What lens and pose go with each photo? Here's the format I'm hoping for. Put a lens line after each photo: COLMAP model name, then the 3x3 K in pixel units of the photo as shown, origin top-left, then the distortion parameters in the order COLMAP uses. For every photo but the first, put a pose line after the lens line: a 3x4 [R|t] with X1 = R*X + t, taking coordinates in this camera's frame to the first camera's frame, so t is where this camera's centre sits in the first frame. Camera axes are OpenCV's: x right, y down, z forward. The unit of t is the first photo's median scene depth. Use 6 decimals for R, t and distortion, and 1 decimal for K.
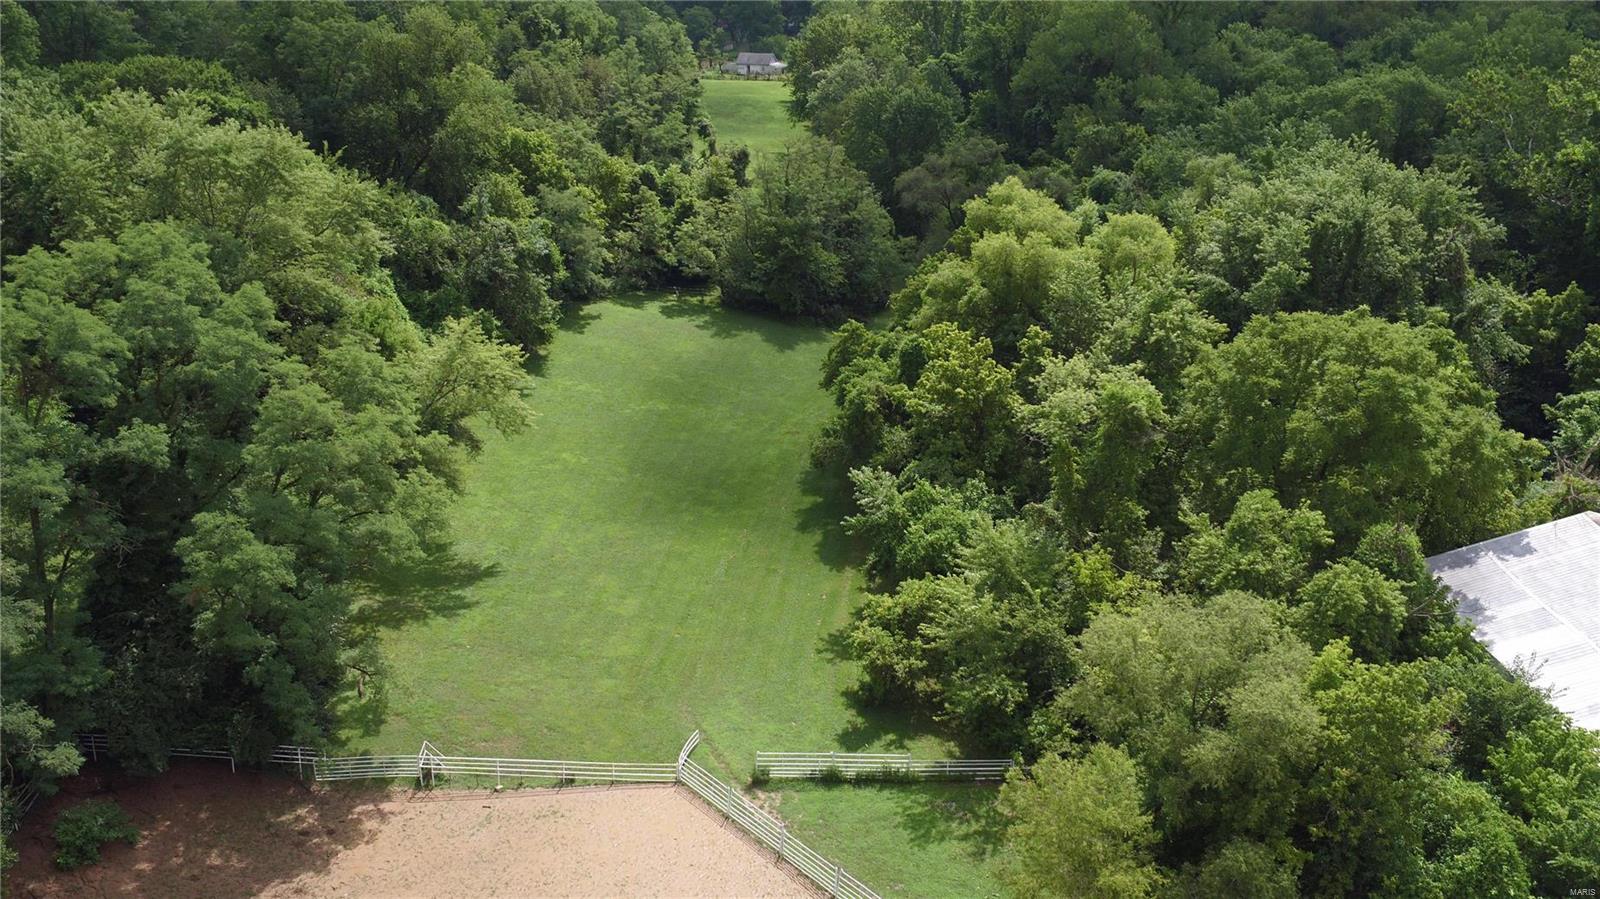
lens RADIAL K [[1402.0, 0, 798.4], [0, 1402.0, 457.2], [0, 0, 1]] dist [-0.004109, 0.012928]
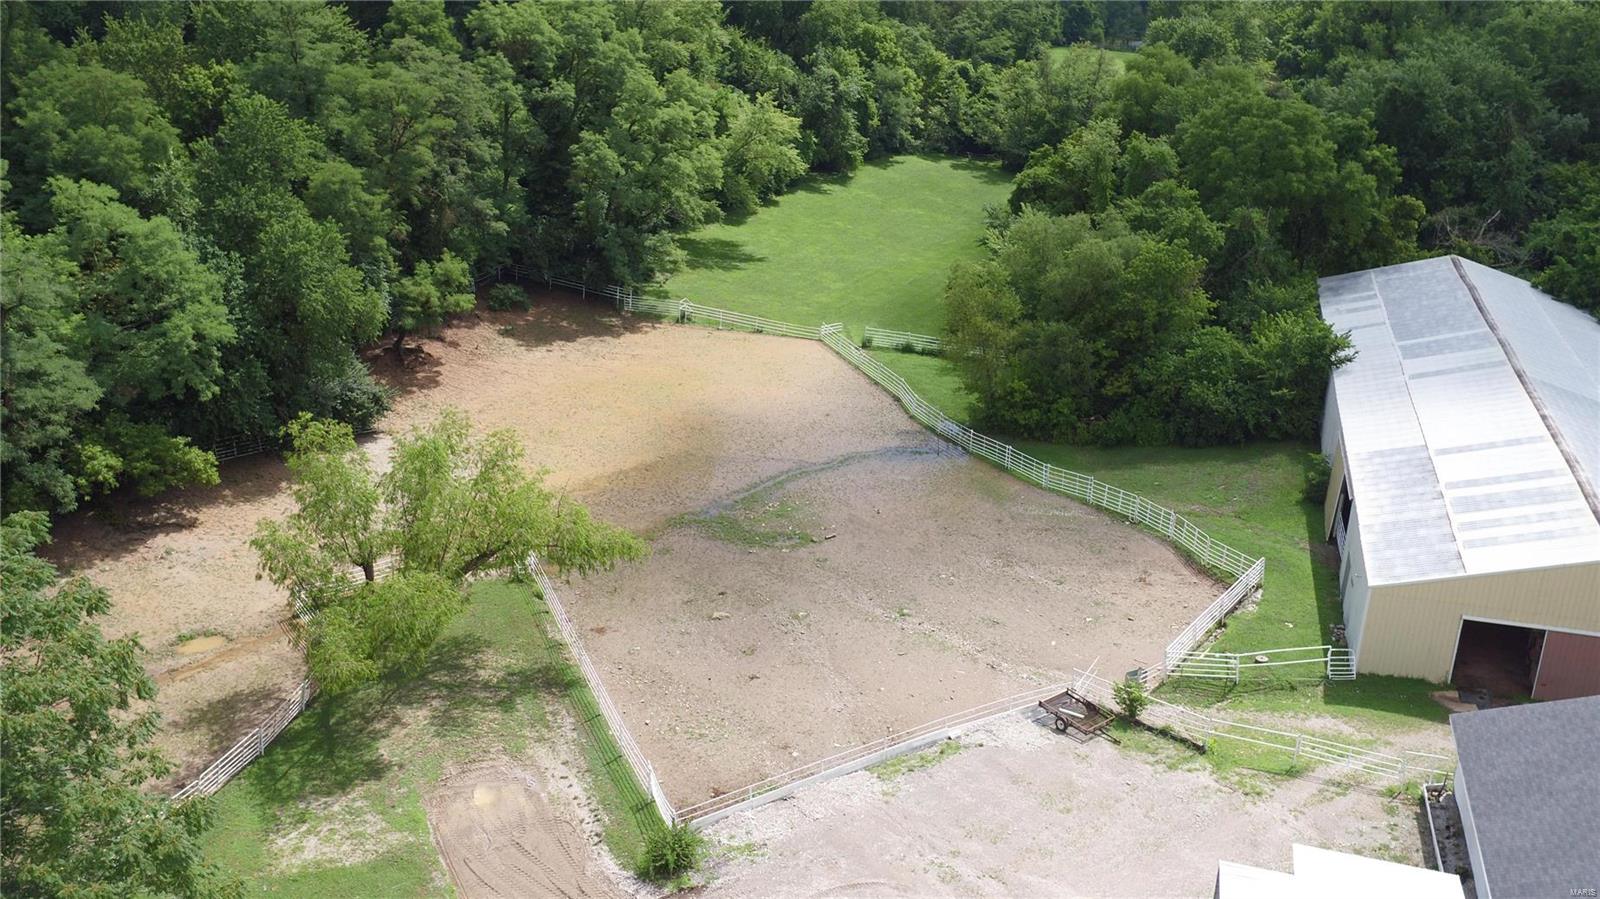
lens RADIAL K [[1402.0, 0, 803.3], [0, 1402.0, 456.5], [0, 0, 1]] dist [-0.004109, 0.012928]
pose [[0.944748, 0.150057, -0.291435, 0.201917], [-0.151798, 0.988269, 0.016764, 0.170154], [0.290532, 0.028401, 0.956444, -0.305501]]
